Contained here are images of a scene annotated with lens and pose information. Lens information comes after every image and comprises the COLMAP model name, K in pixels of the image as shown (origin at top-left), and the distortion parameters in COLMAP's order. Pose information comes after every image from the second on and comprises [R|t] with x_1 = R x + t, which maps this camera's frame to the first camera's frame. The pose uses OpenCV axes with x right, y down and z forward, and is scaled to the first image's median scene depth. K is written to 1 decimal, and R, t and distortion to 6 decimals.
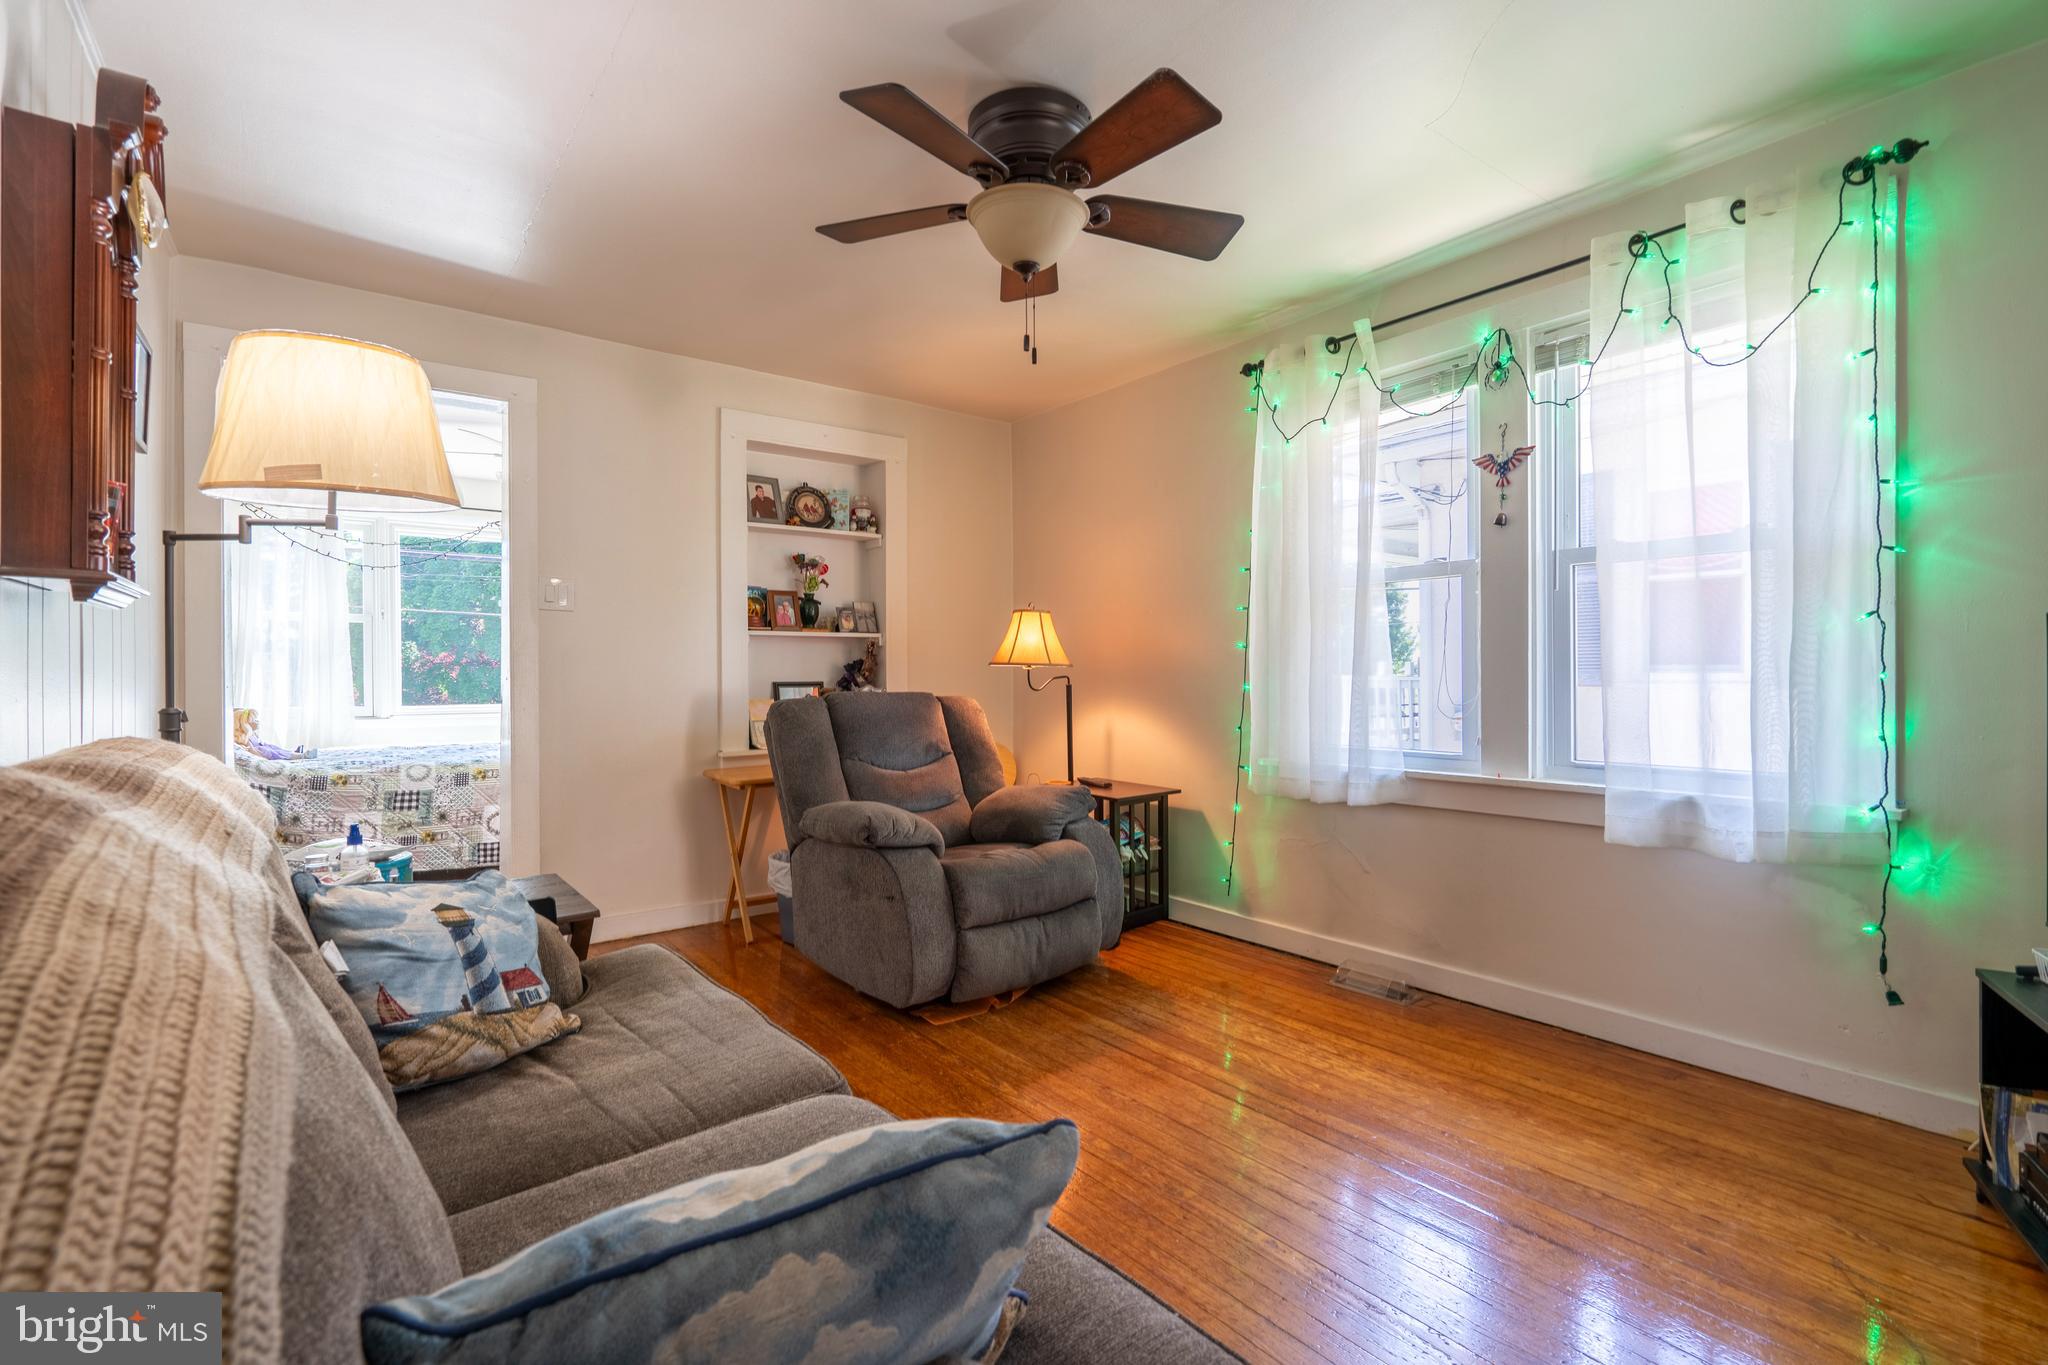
lens RADIAL K [[920.9, 0, 1014.7], [0, 920.9, 677.6], [0, 0, 1]] dist [-0.014410, 0.006985]
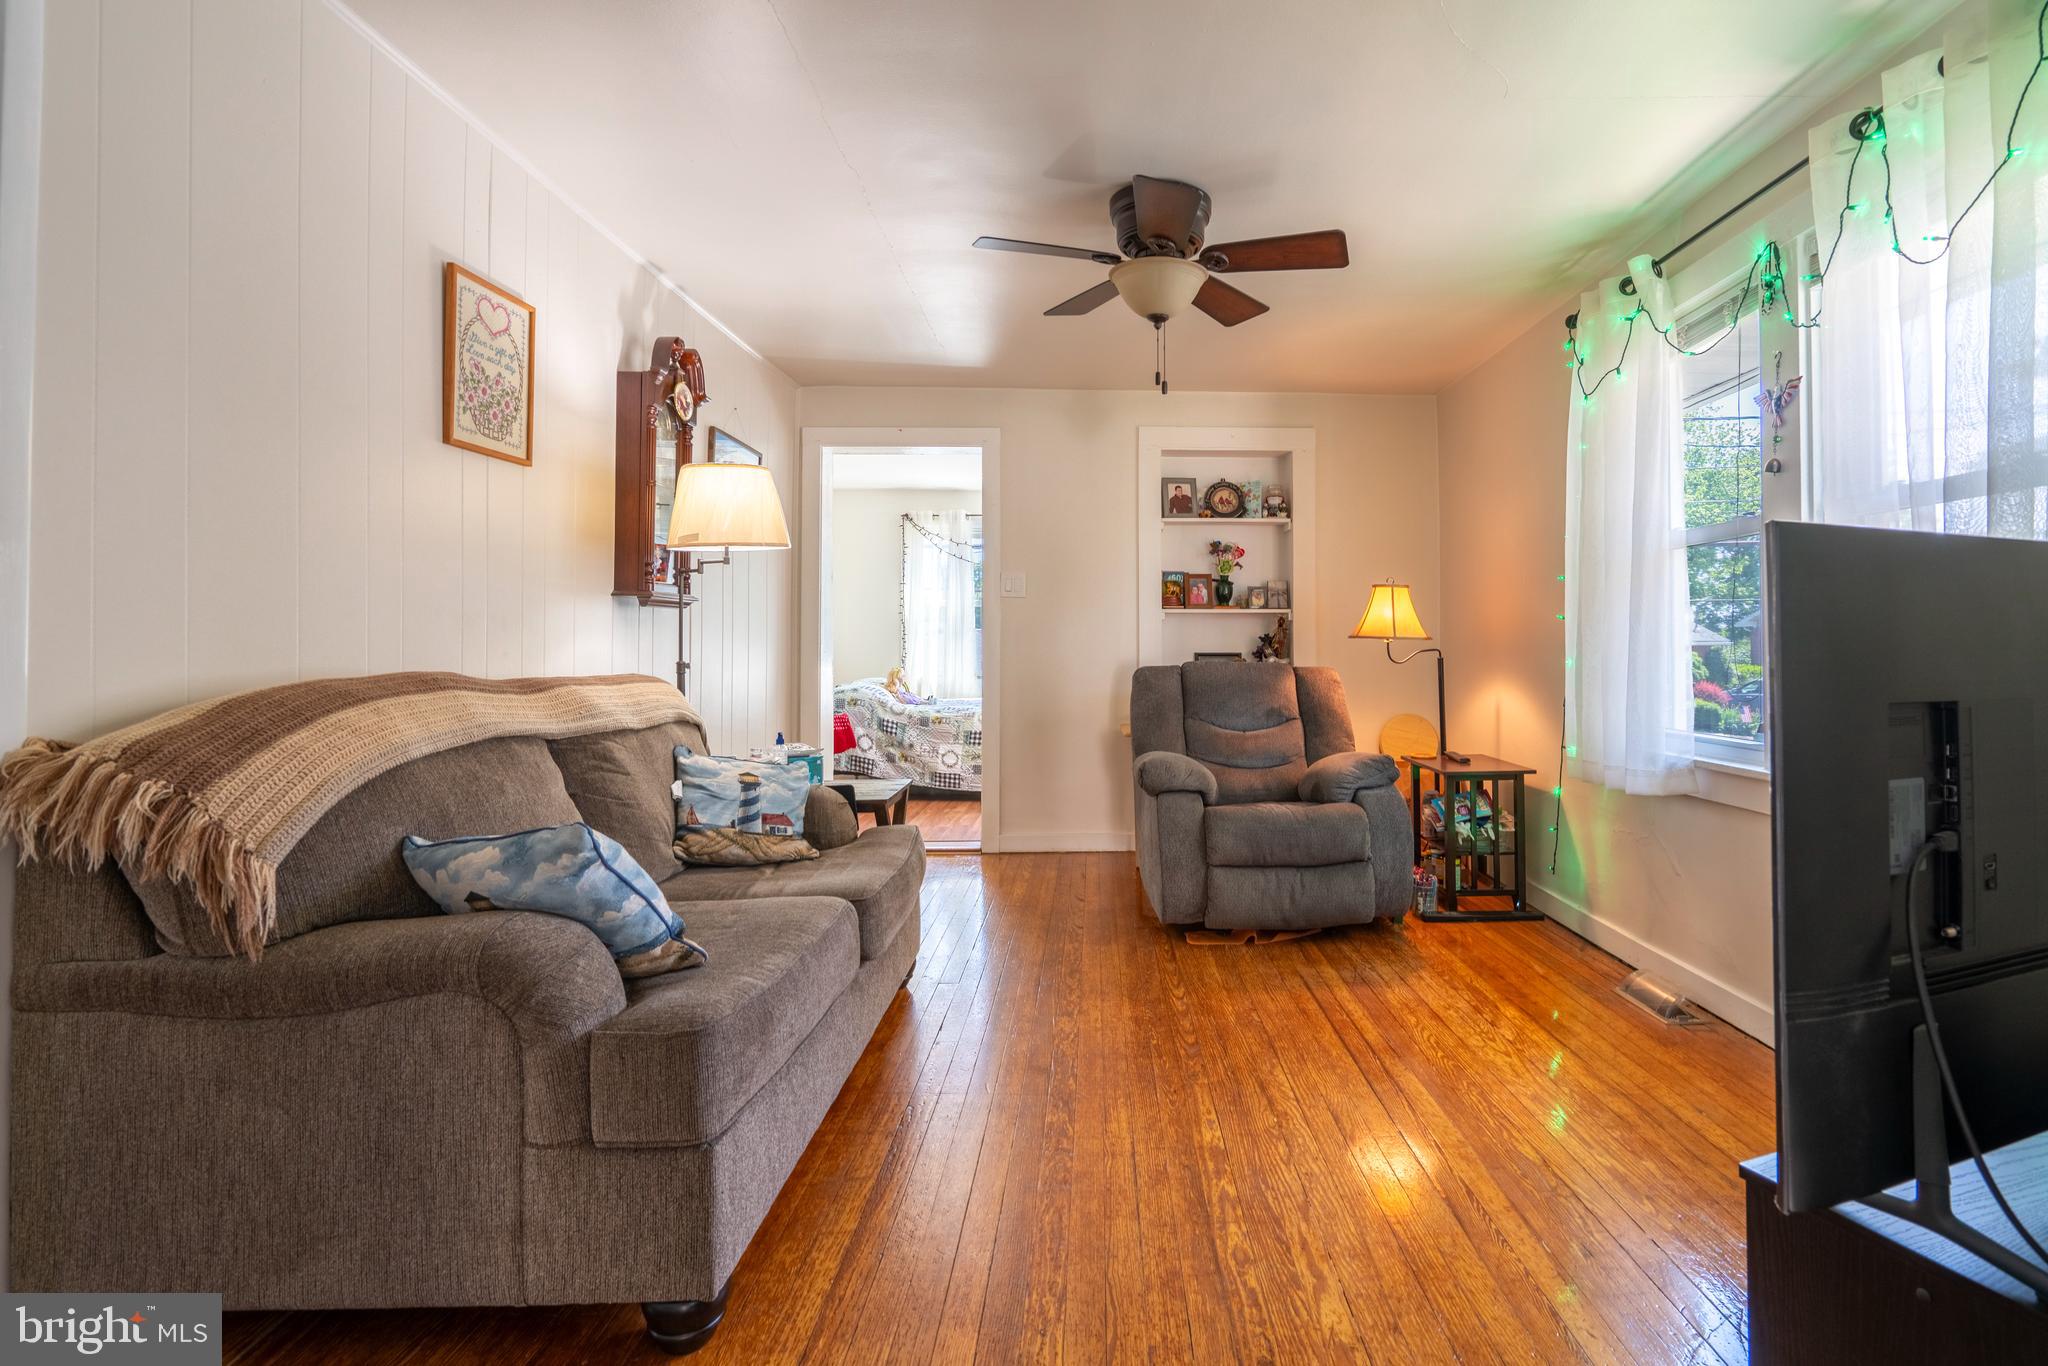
lens RADIAL K [[947.6, 0, 1125.6], [0, 947.6, 631.3], [0, 0, 1]] dist [-0.012177, 0.000199]
pose [[0.821501, -0.004785, -0.570188, 0.364332], [-0.007070, 0.999802, -0.018577, 0.000490], [0.570164, 0.019292, 0.821304, -0.034622]]
